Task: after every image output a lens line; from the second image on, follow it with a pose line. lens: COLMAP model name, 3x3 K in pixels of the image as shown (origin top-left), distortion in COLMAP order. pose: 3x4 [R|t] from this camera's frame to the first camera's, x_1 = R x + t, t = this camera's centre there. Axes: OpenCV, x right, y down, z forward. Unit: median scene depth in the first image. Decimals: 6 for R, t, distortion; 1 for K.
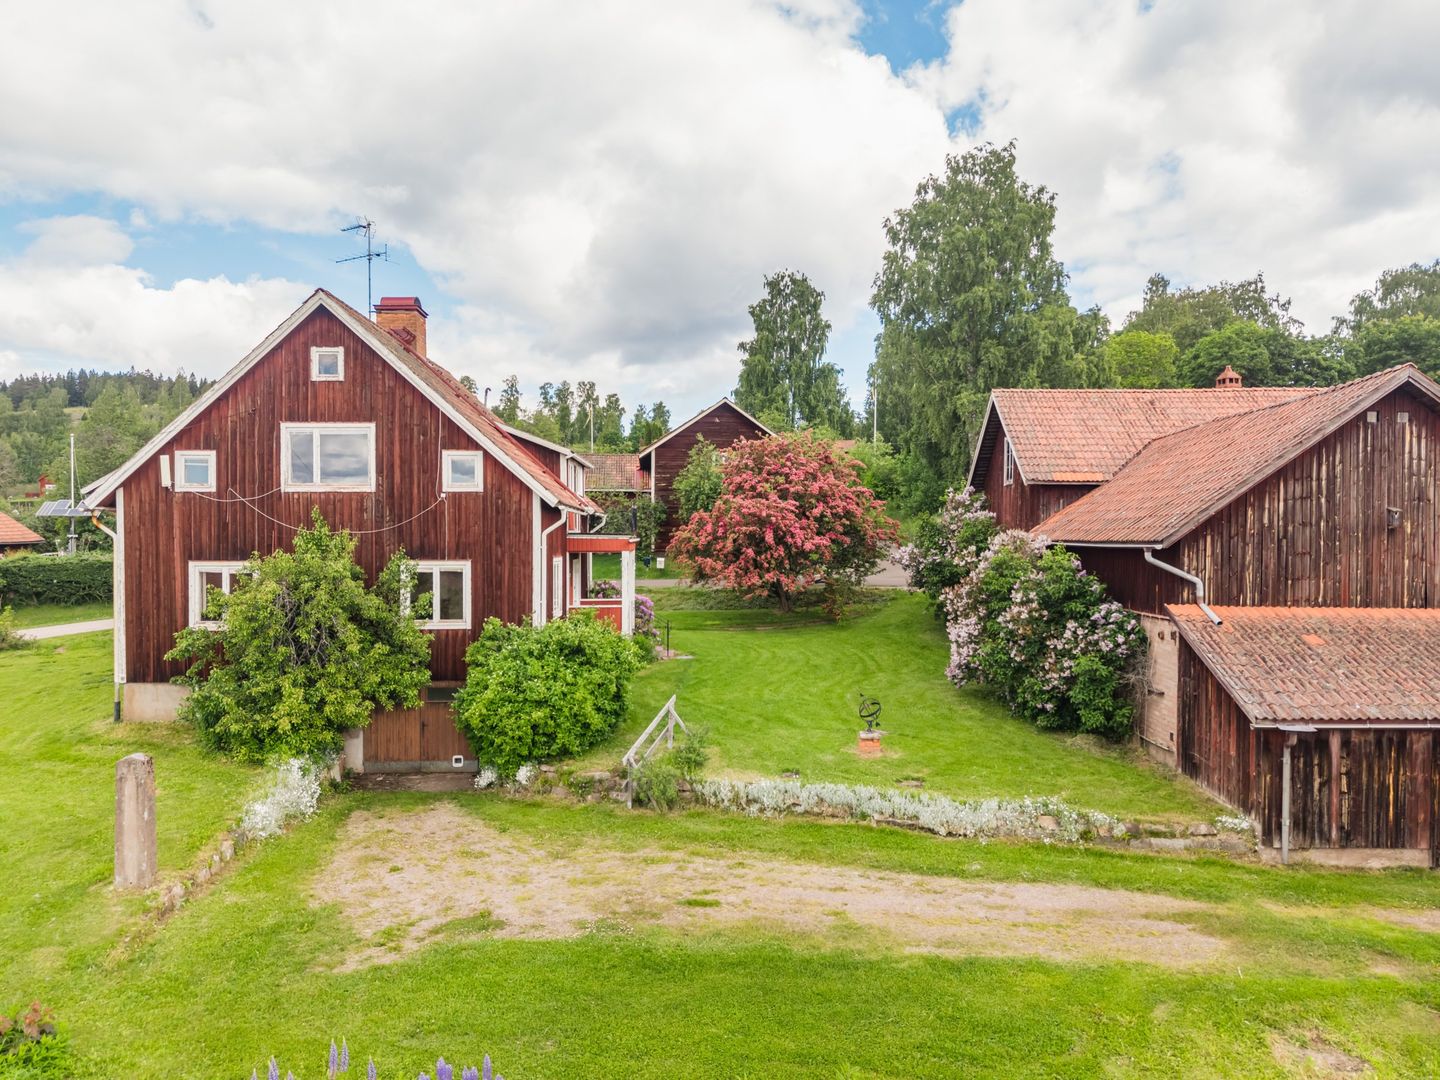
lens RADIAL K [[970.3, 0, 707.3], [0, 970.3, 537.5], [0, 0, 1]] dist [0.009018, -0.013480]
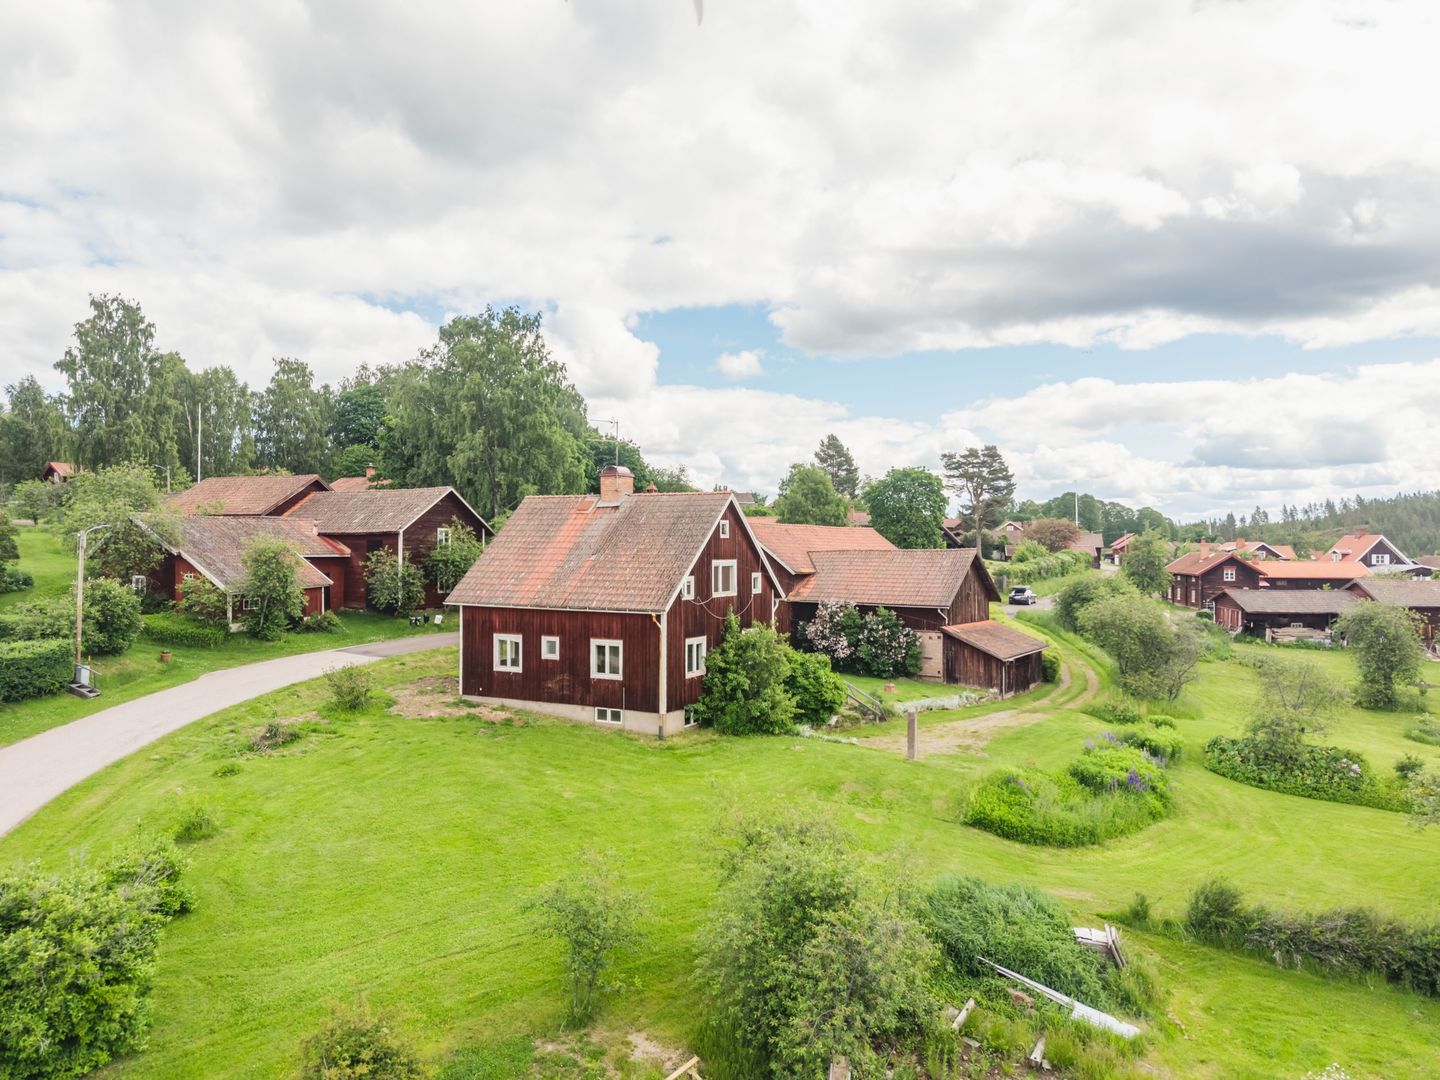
lens RADIAL K [[970.3, 0, 762.6], [0, 970.3, 563.2], [0, 0, 1]] dist [0.009018, -0.013480]
pose [[0.476740, -0.008472, 0.879004, -2.034138], [-0.003646, 0.999926, 0.011614, -0.135057], [-0.879037, -0.008742, 0.476673, 0.043369]]
